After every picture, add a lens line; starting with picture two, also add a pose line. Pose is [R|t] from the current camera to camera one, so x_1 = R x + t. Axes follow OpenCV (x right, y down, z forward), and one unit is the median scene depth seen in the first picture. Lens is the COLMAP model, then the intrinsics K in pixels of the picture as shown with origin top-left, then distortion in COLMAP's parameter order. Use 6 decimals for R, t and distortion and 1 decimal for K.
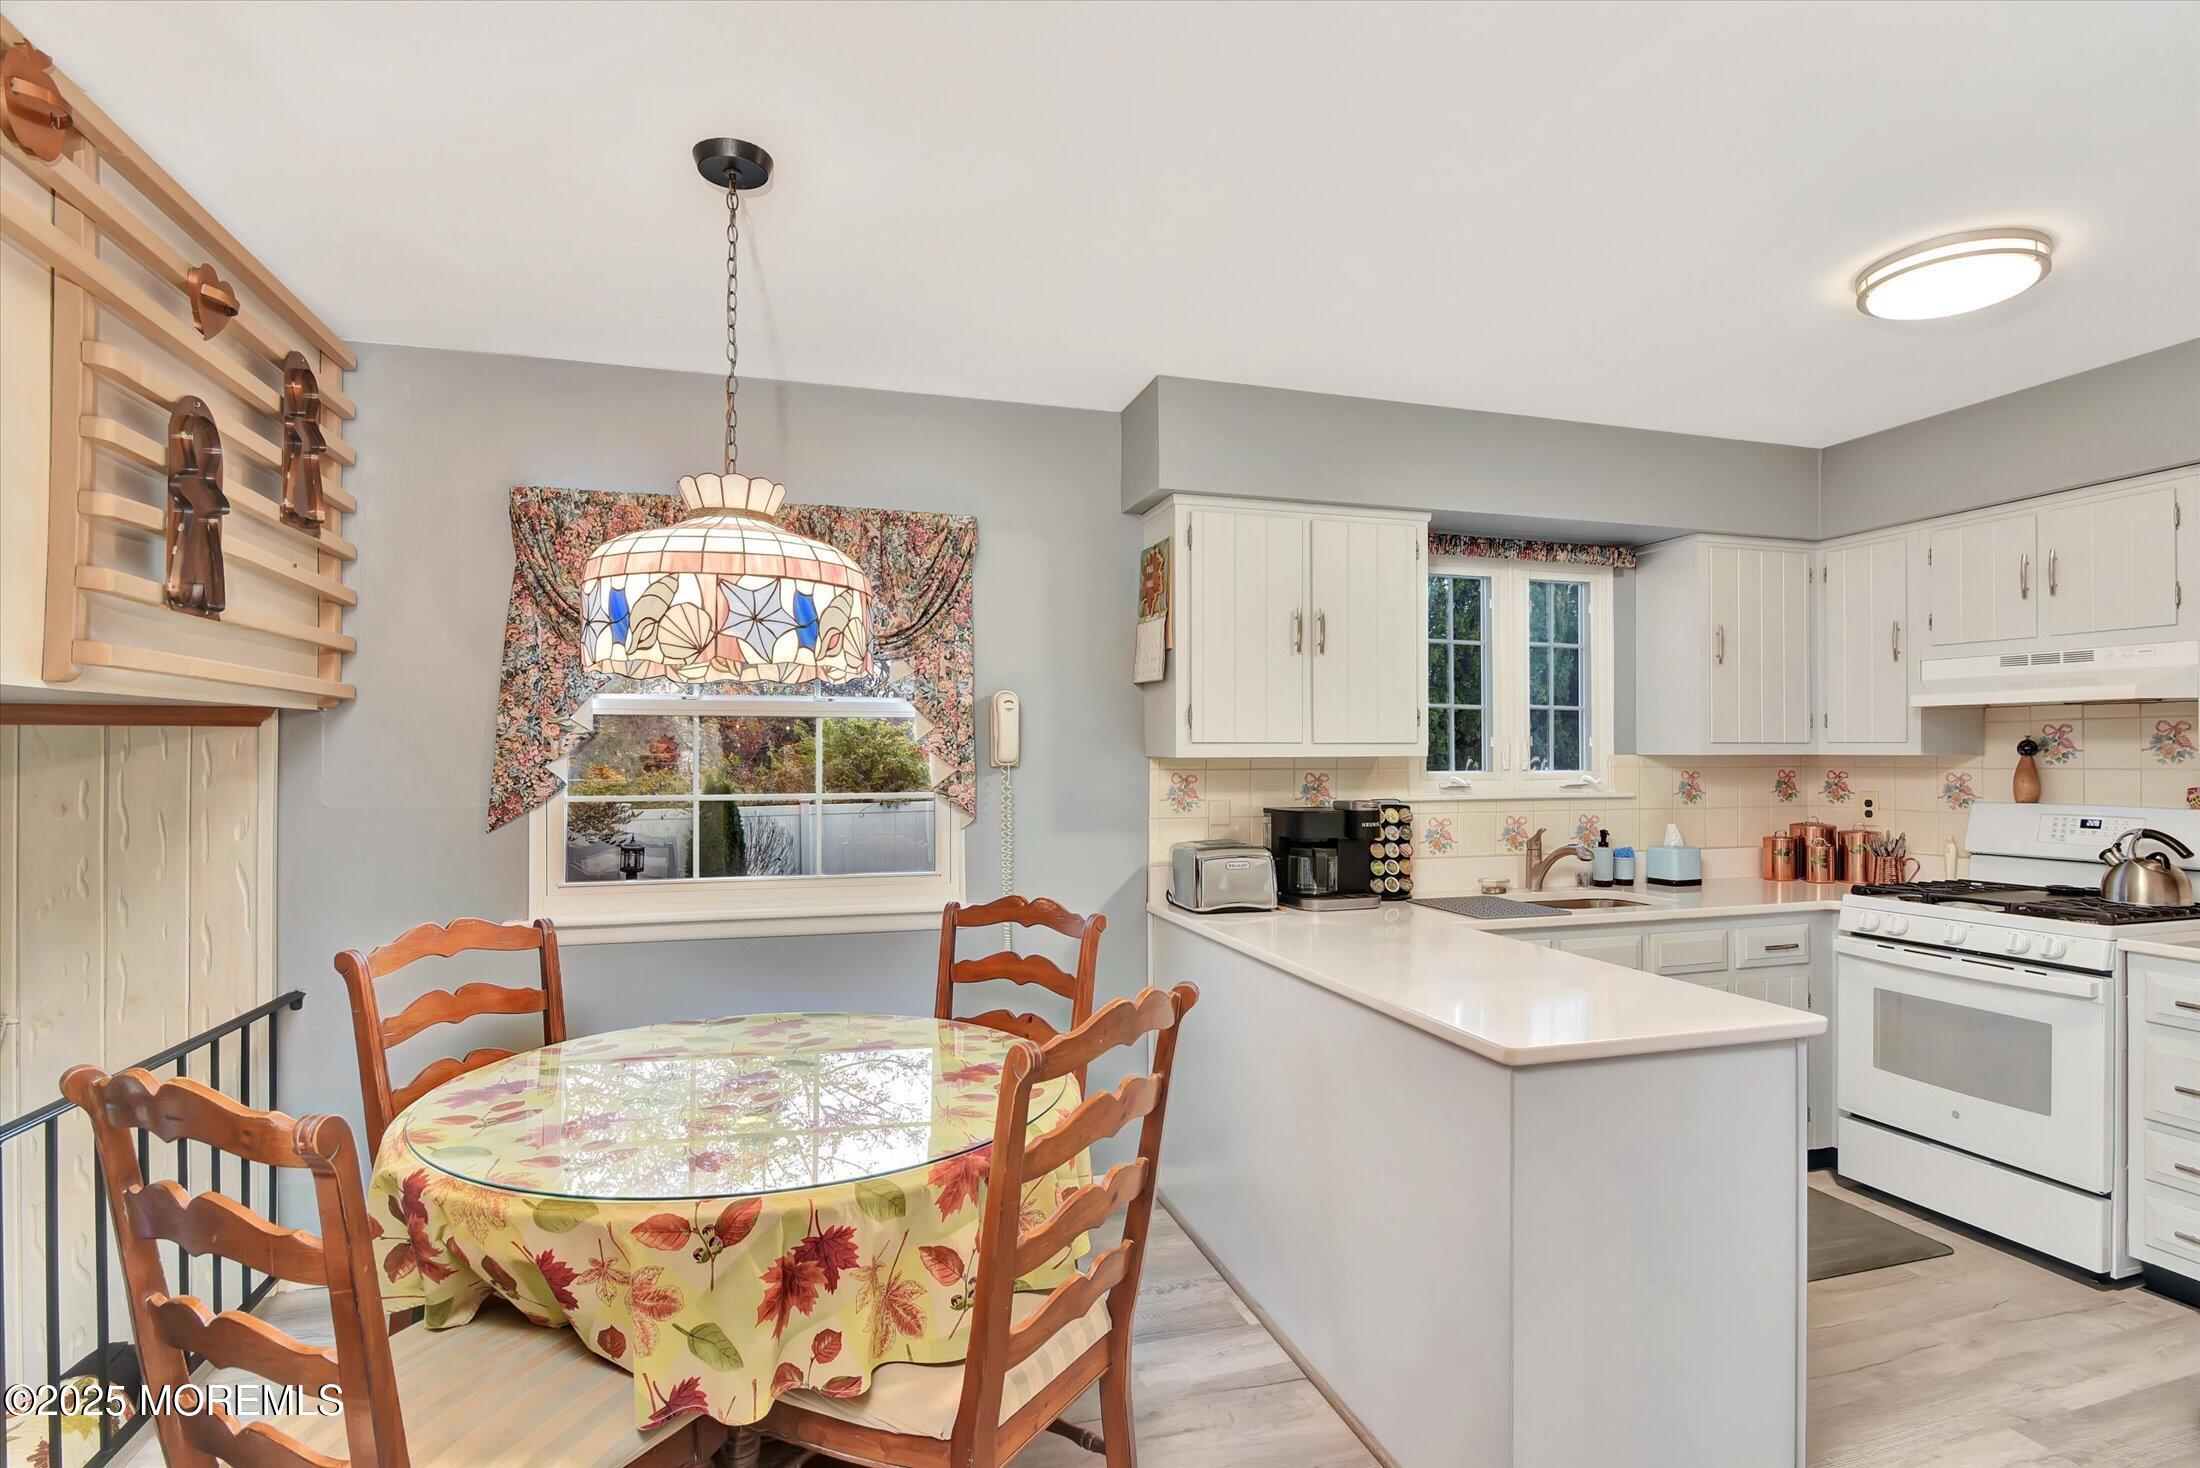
lens RADIAL K [[1086.1, 0, 1107.3], [0, 1086.1, 773.9], [0, 0, 1]] dist [0.013927, -0.000454]
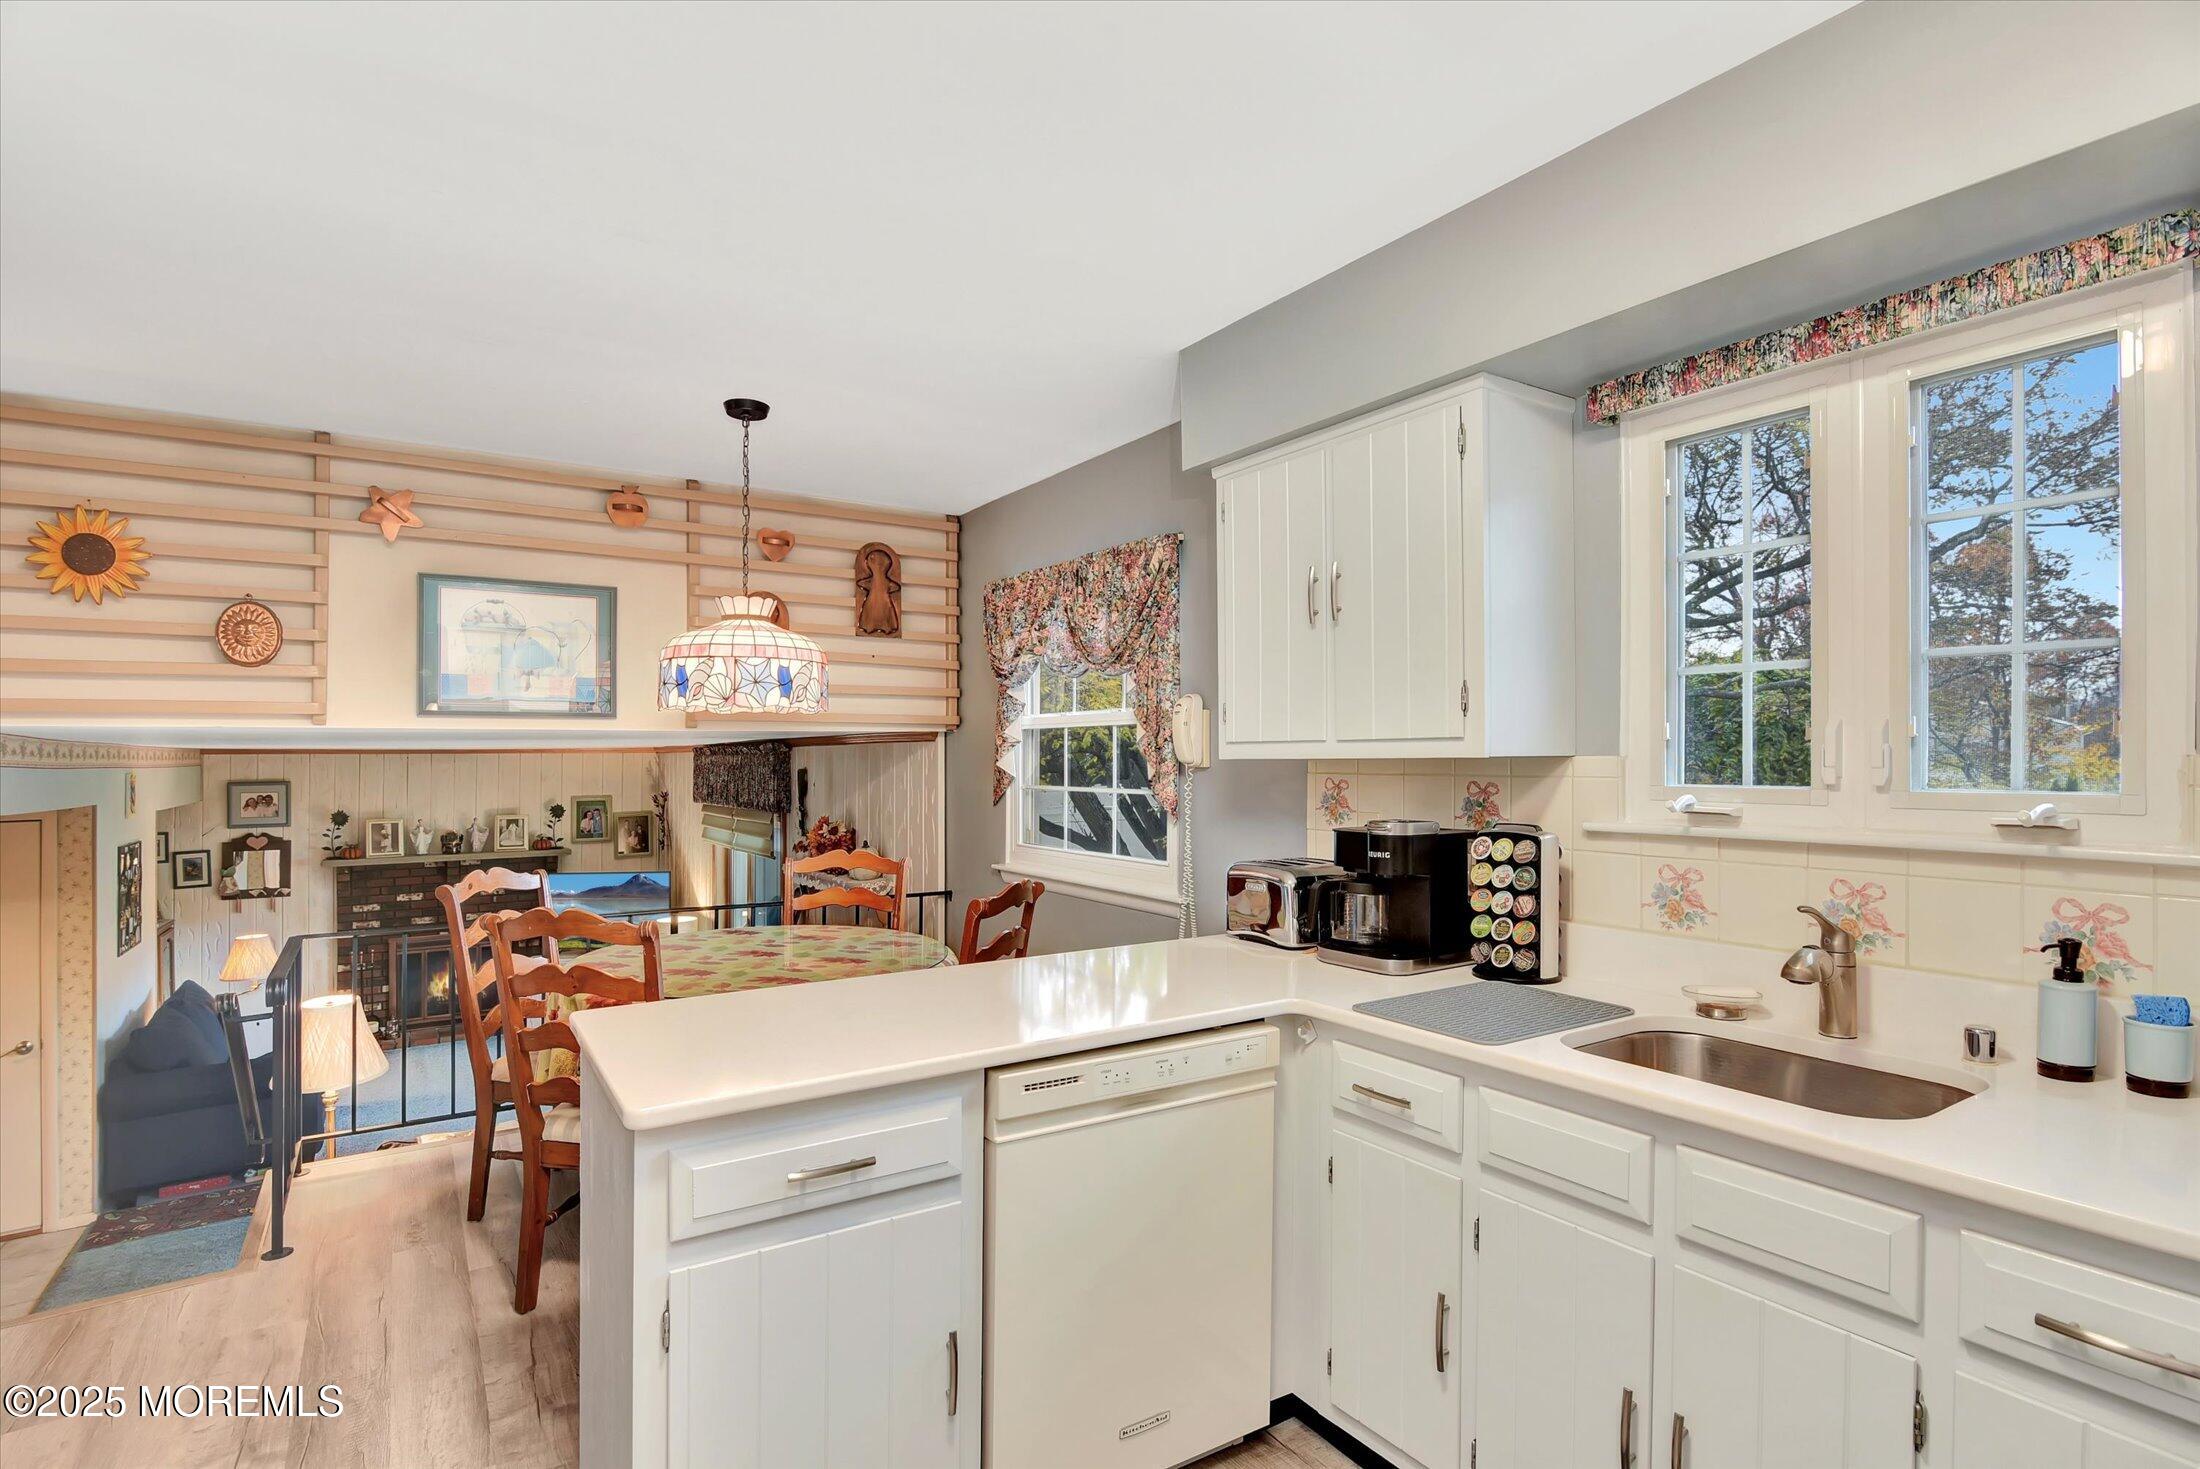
lens RADIAL K [[1131.1, 0, 1106.3], [0, 1131.1, 754.7], [0, 0, 1]] dist [0.013952, -0.000621]
pose [[0.257443, 0.003119, -0.966289, 0.861263], [-0.000930, 0.999995, 0.002980, -0.020676], [0.966293, 0.000131, 0.257444, 0.600895]]
